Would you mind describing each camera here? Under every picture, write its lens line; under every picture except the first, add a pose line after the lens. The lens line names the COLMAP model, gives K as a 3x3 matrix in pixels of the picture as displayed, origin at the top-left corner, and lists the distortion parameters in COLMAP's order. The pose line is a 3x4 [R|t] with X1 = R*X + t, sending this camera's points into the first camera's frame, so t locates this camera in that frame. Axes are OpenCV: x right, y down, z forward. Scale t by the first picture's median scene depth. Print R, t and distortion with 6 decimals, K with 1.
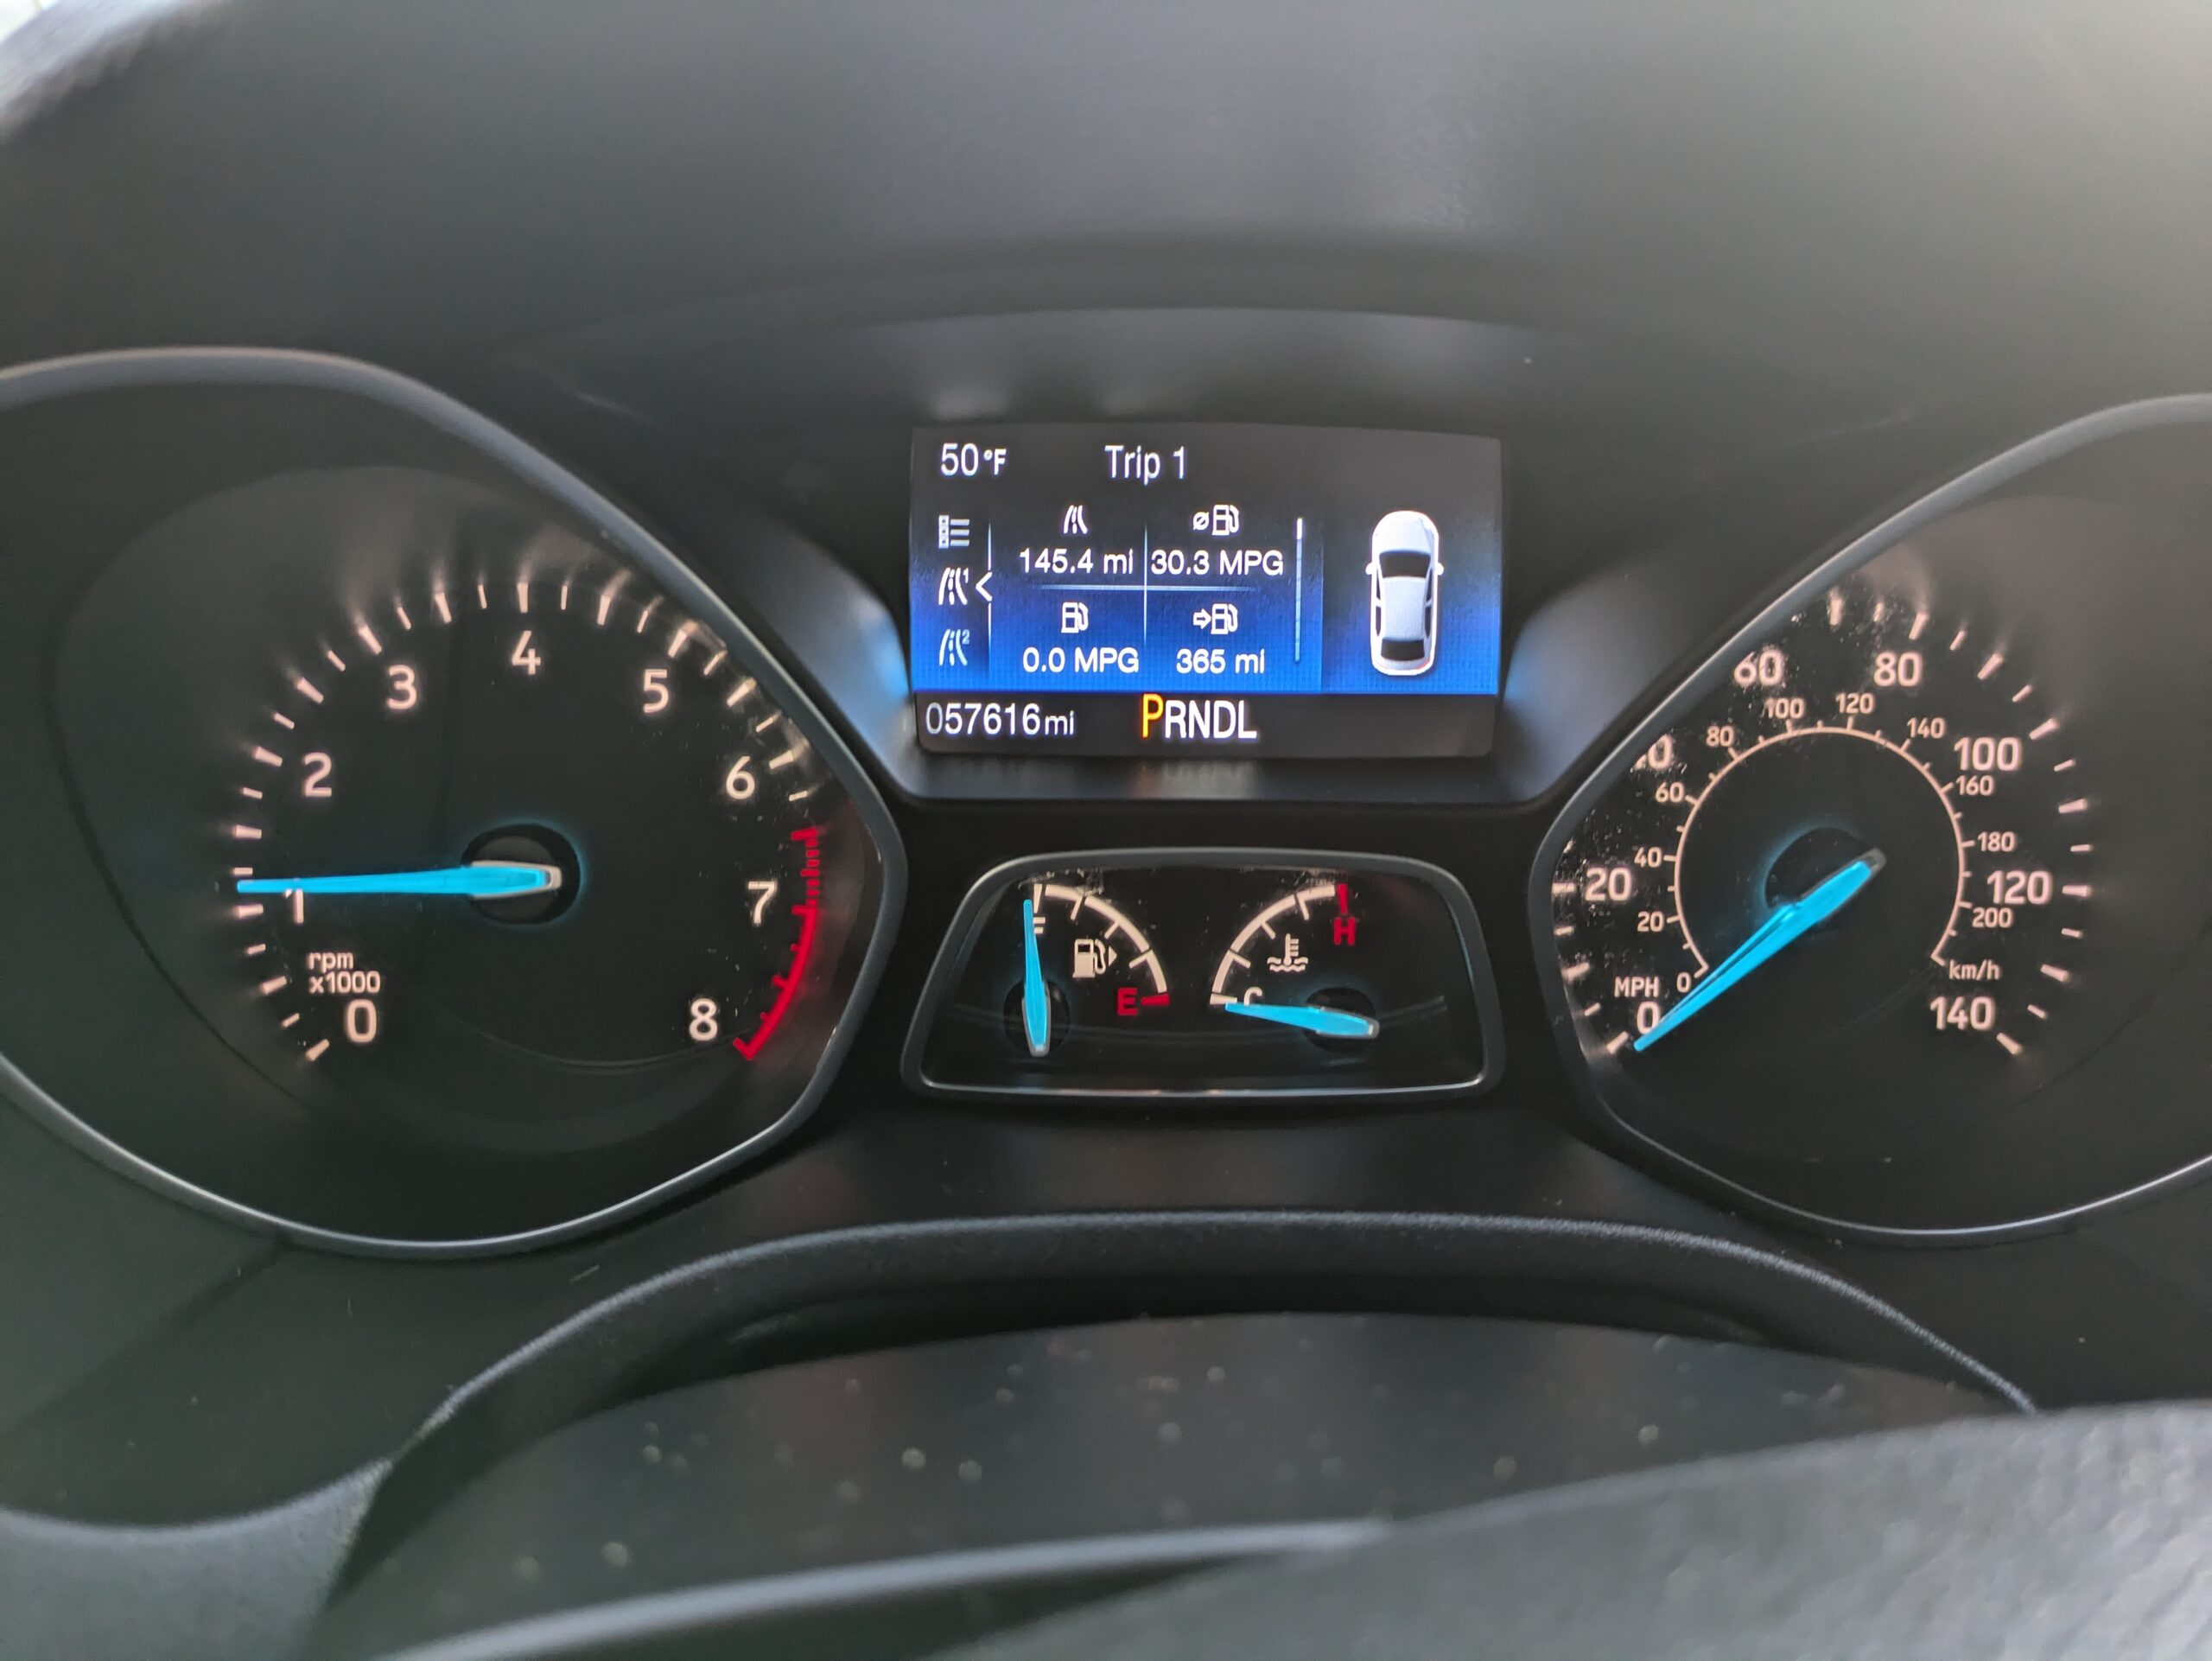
lens RADIAL K [[1653.3, 0, 1100.5], [0, 1653.3, 869.3], [0, 0, 1]] dist [0.007138, 0.005488]
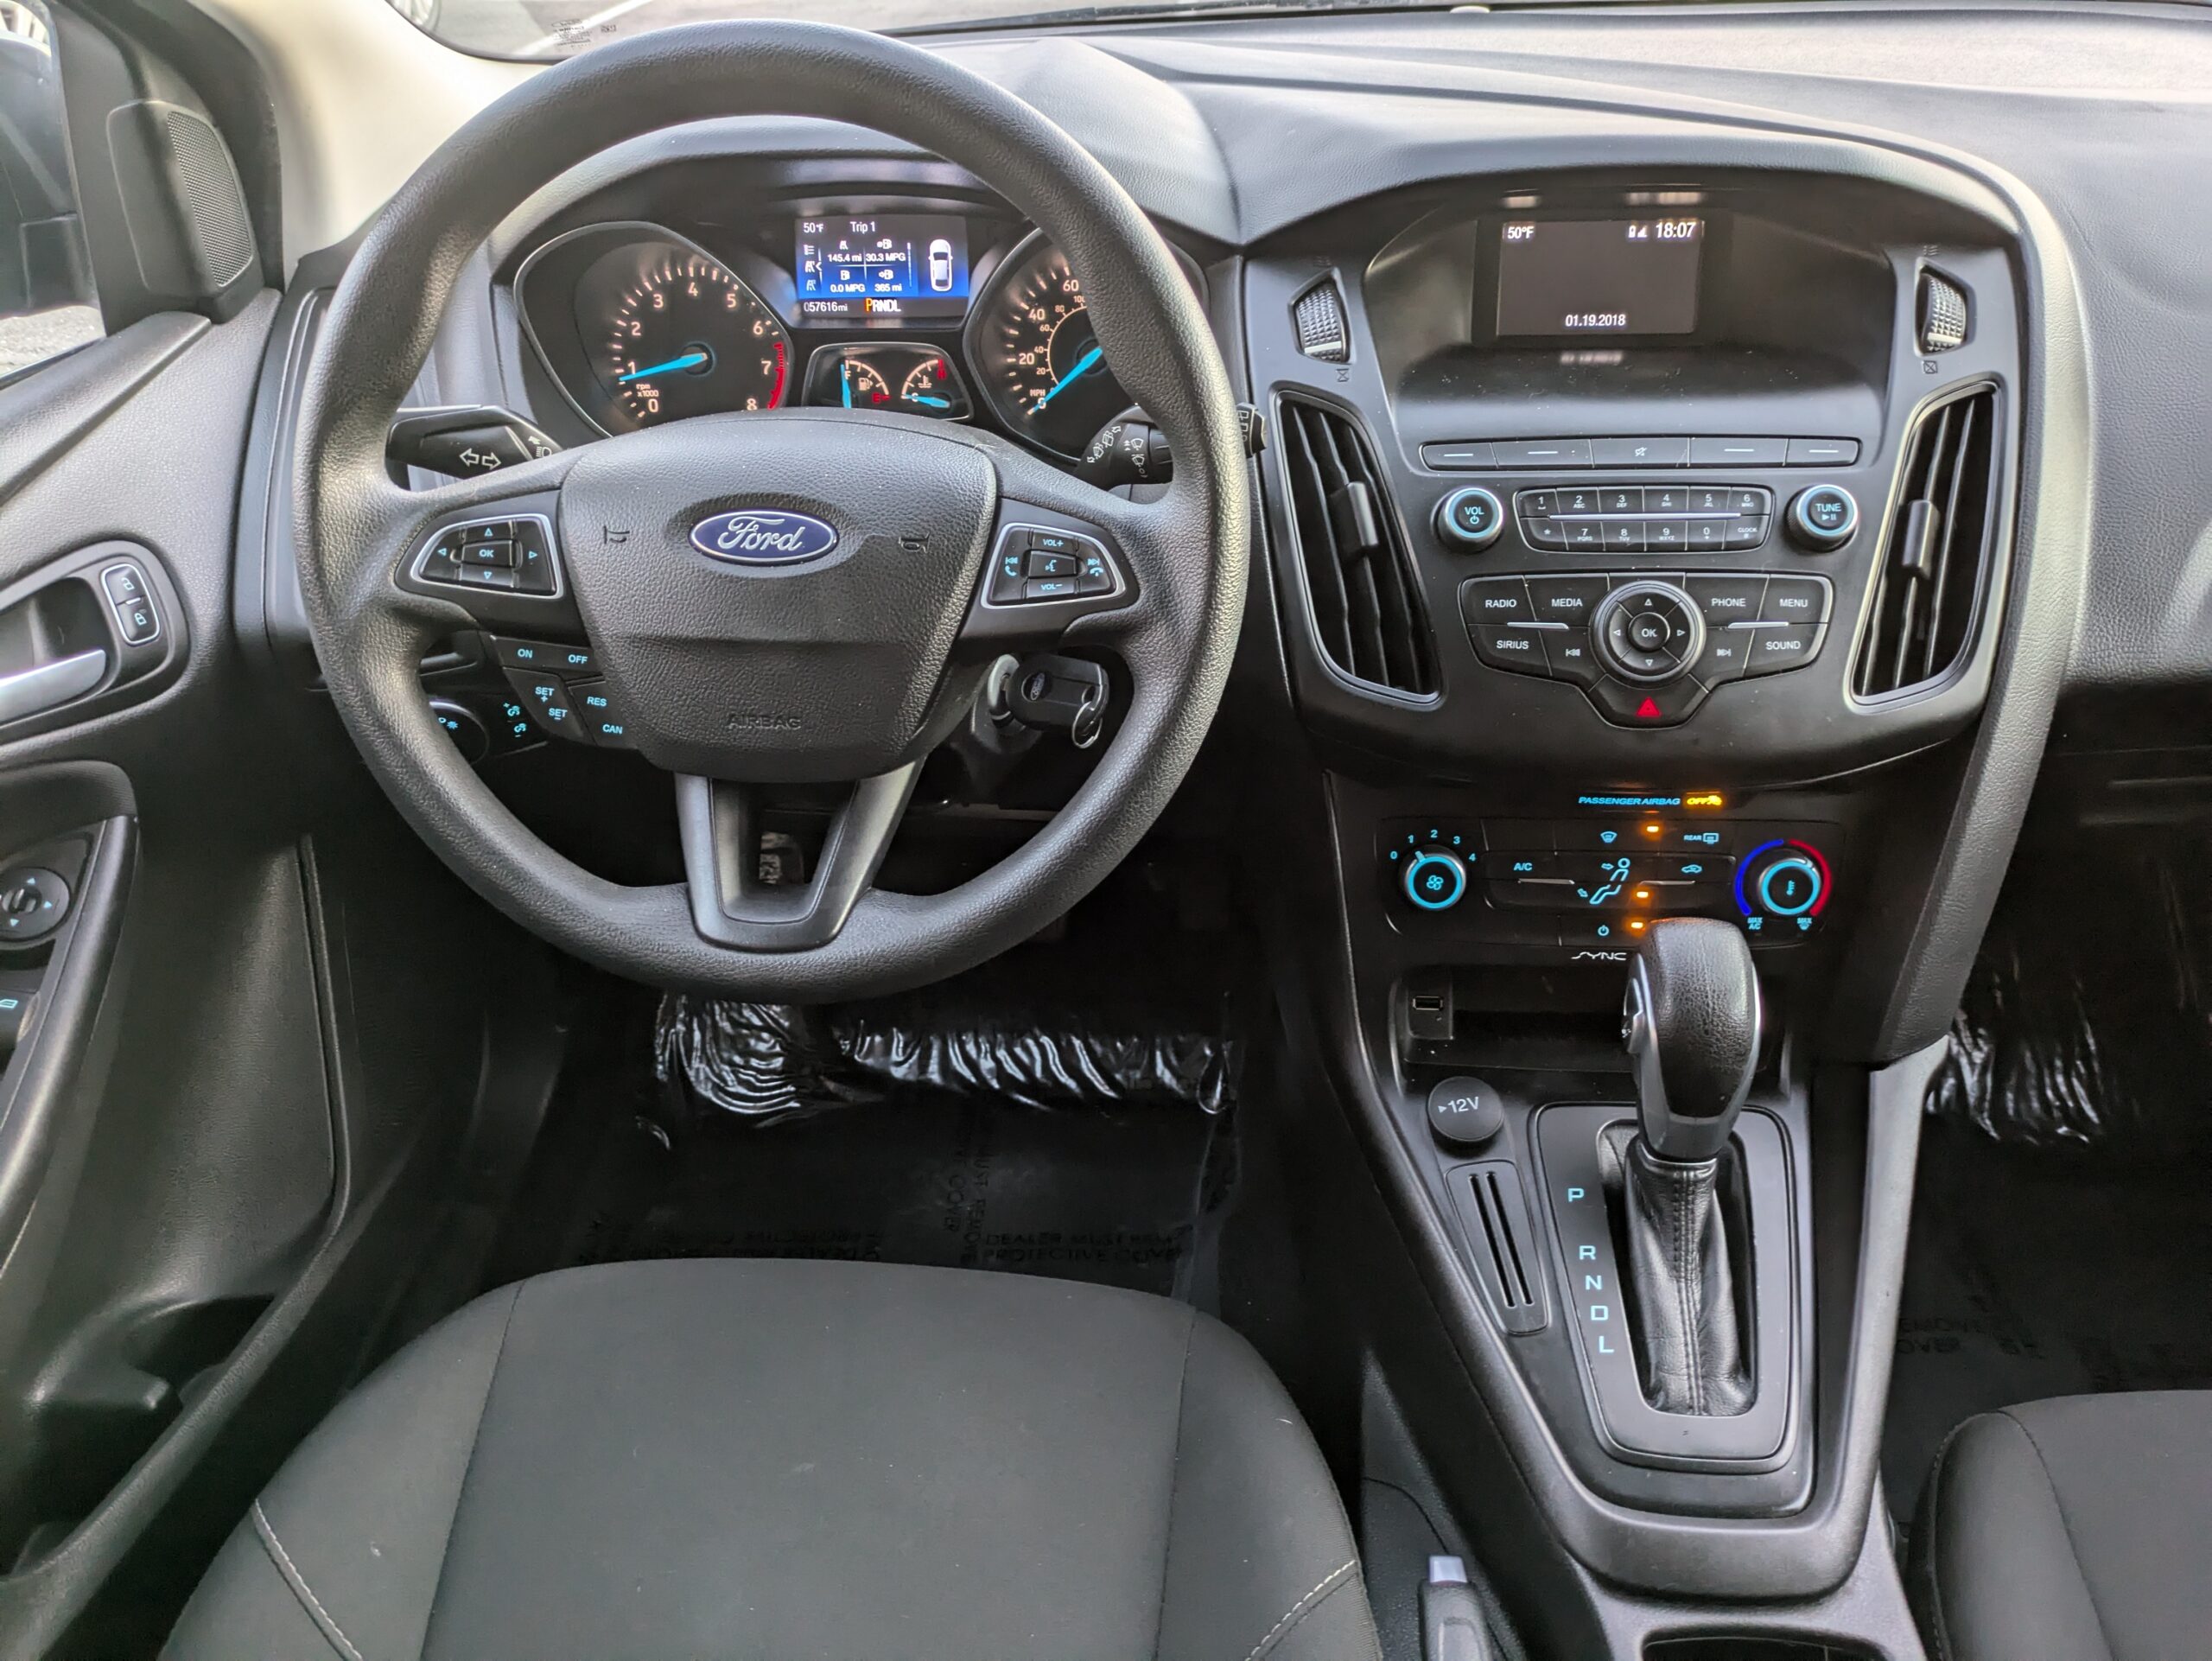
lens RADIAL K [[1653.3, 0, 1100.5], [0, 1653.3, 869.3], [0, 0, 1]] dist [0.007138, 0.005488]
pose [[0.991683, 0.021835, -0.126836, 0.945506], [0.006083, 0.976451, 0.215656, 0.305263], [0.128558, -0.214634, 0.968197, -2.452536]]
